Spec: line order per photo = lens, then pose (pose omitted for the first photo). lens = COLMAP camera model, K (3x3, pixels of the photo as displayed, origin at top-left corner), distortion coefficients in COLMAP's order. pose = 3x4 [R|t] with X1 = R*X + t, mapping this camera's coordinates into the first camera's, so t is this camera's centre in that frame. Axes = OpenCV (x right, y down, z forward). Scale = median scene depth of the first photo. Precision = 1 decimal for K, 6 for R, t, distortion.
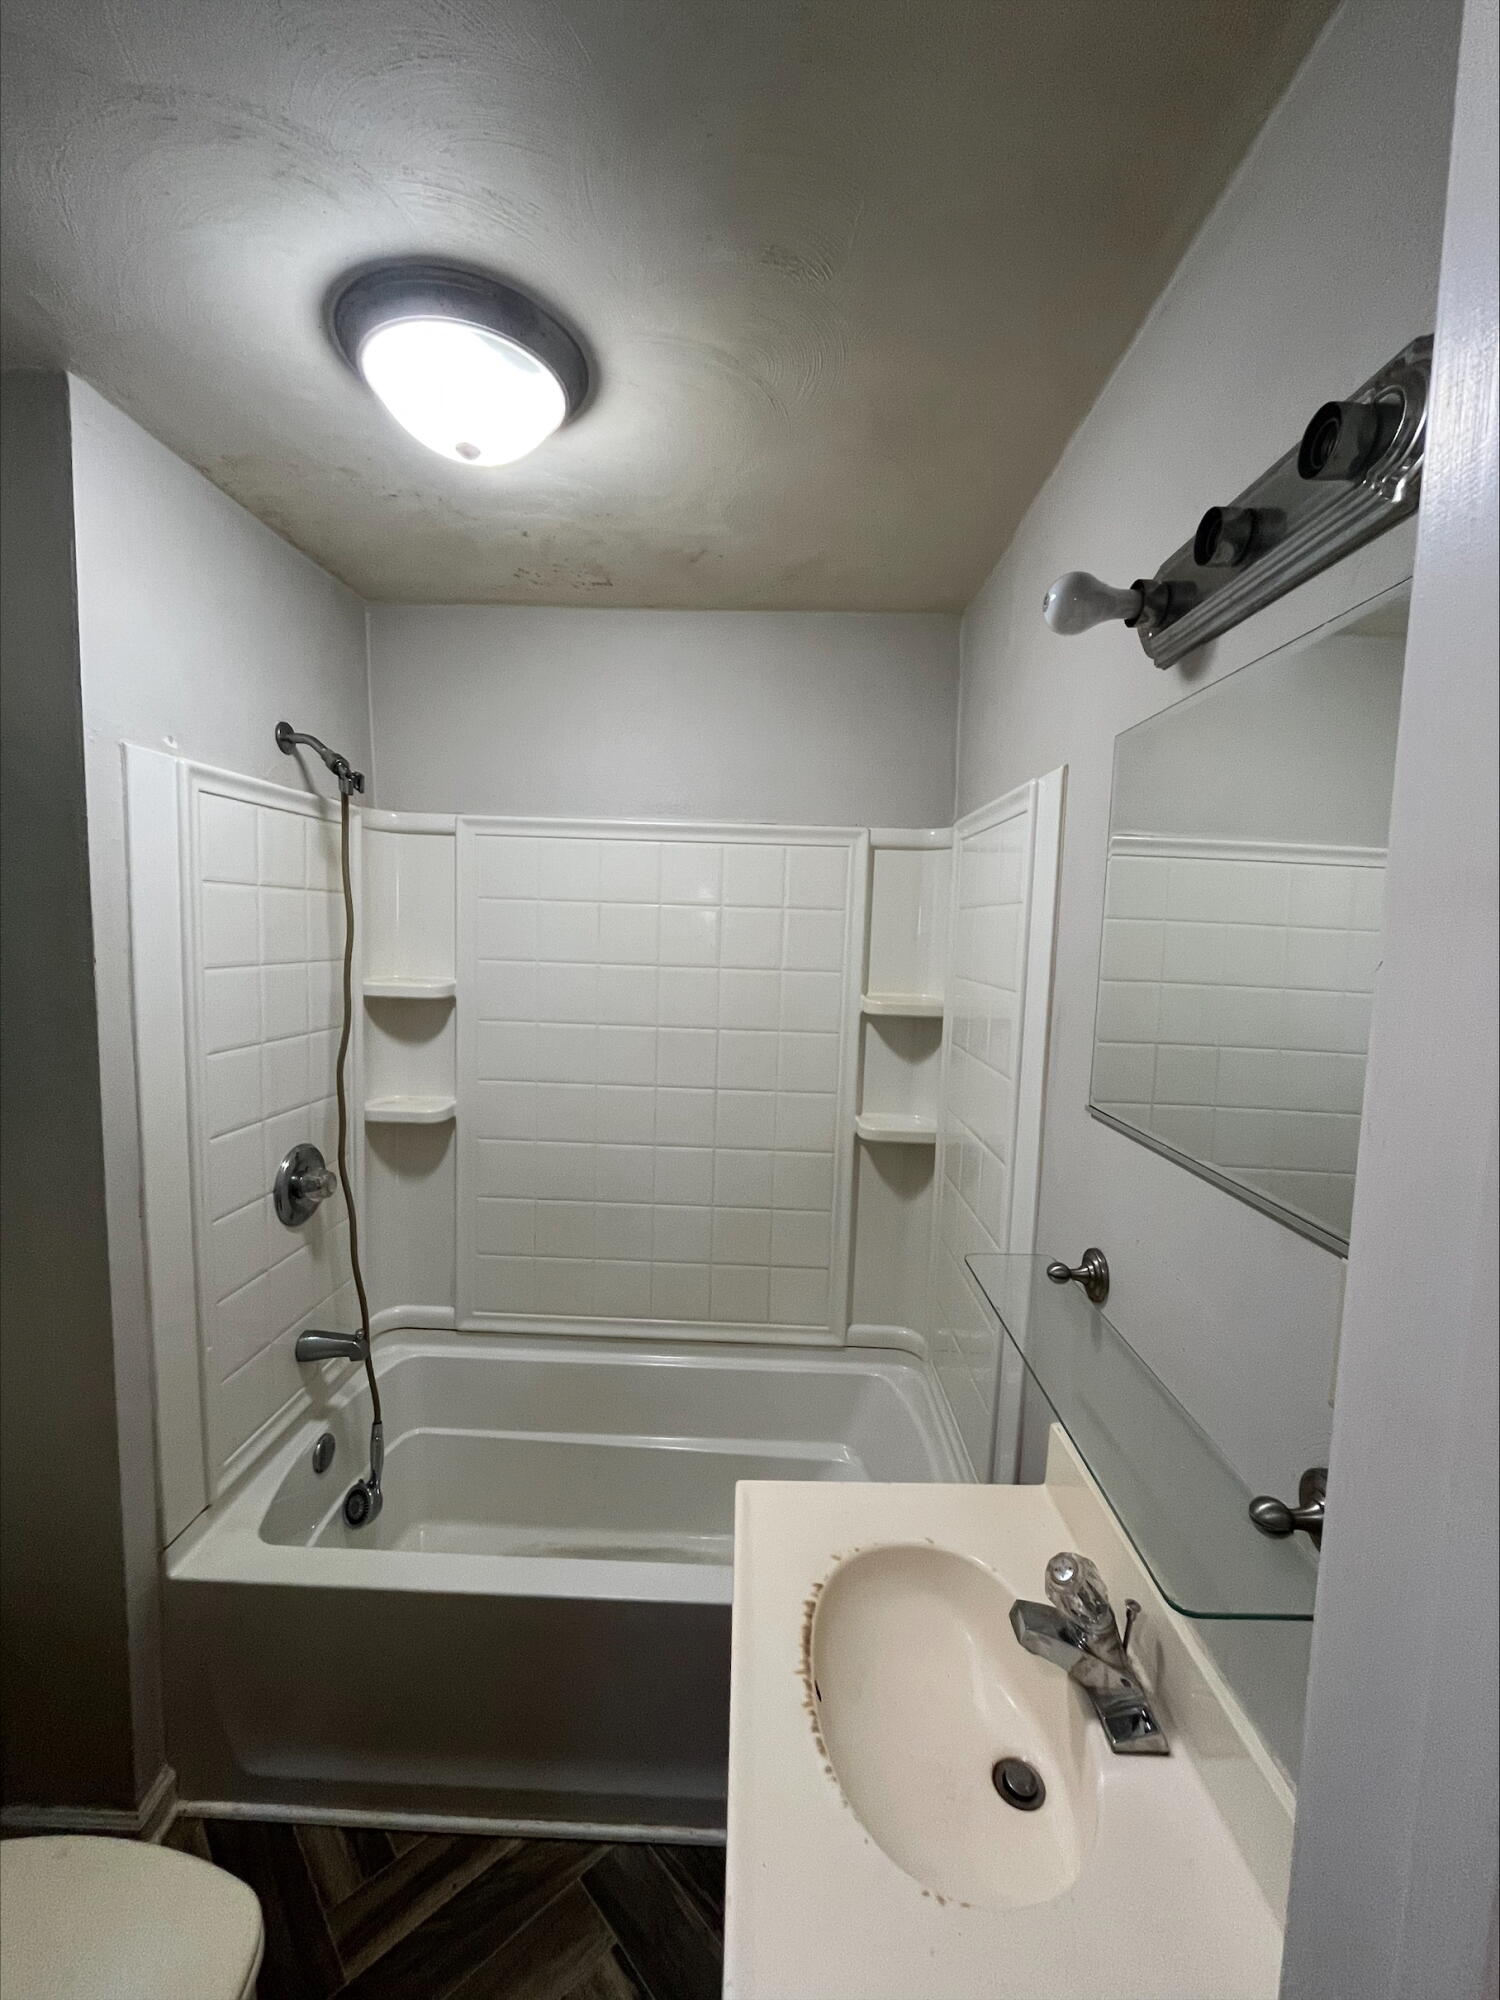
lens RADIAL K [[810.1, 0, 748.4], [0, 810.1, 1002.0], [0, 0, 1]] dist [0.003004, 0.000017]
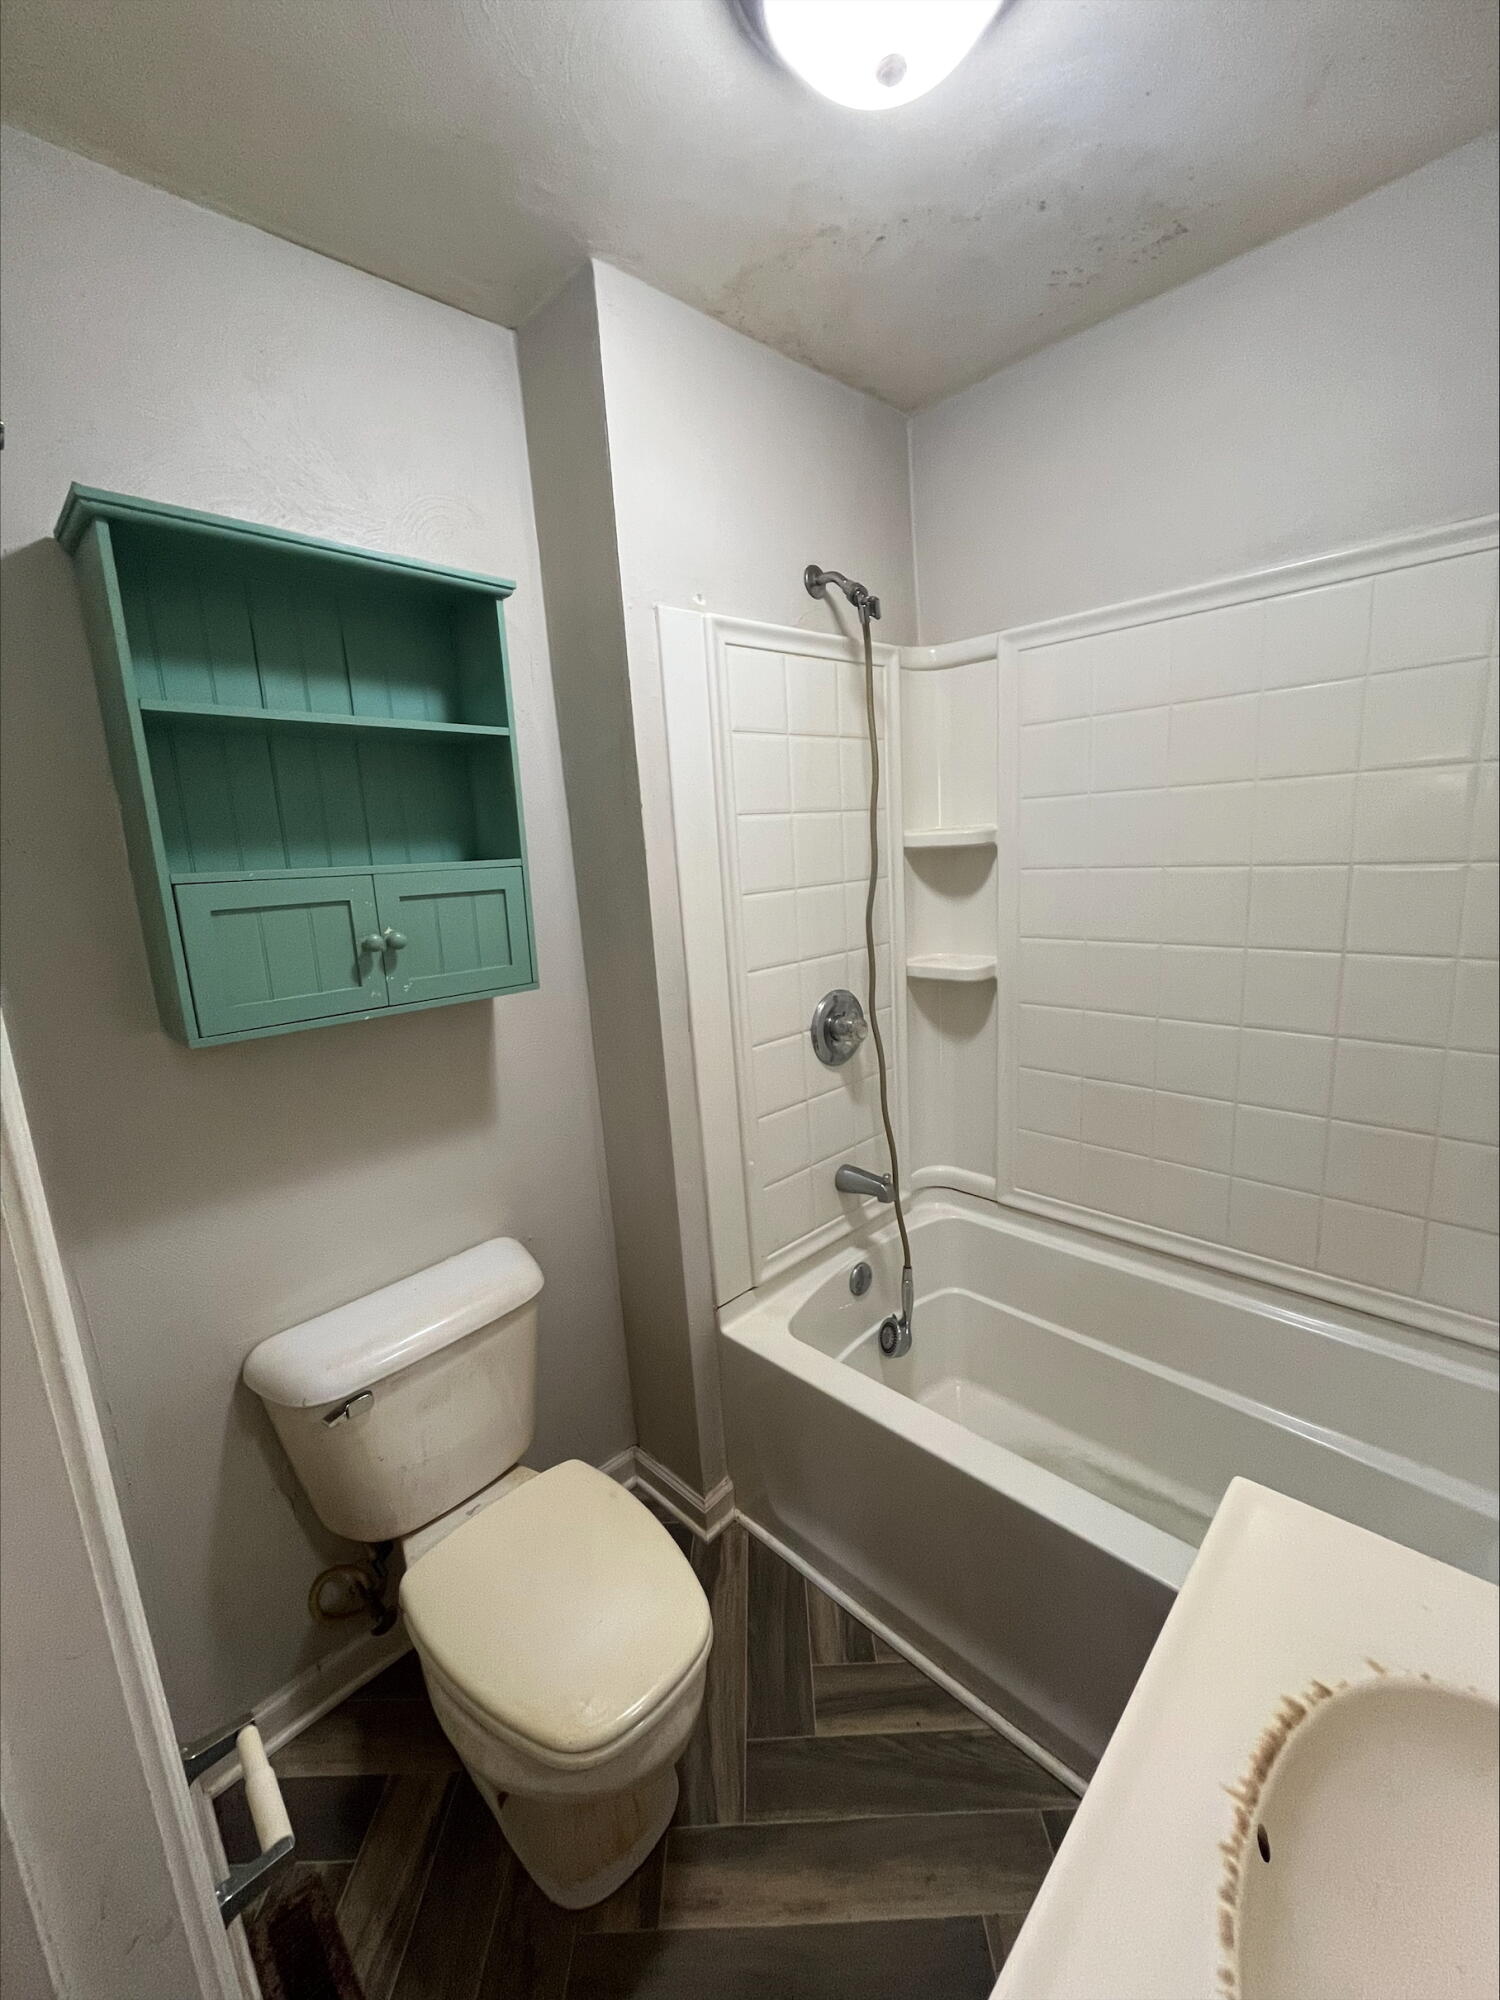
lens RADIAL K [[812.9, 0, 750.3], [0, 812.9, 999.5], [0, 0, 1]] dist [-0.002178, -0.000059]
pose [[0.717868, 0.061088, -0.693494, 0.094791], [0.021071, 0.993780, 0.109350, 0.072390], [0.695861, -0.093111, 0.712115, 0.177619]]
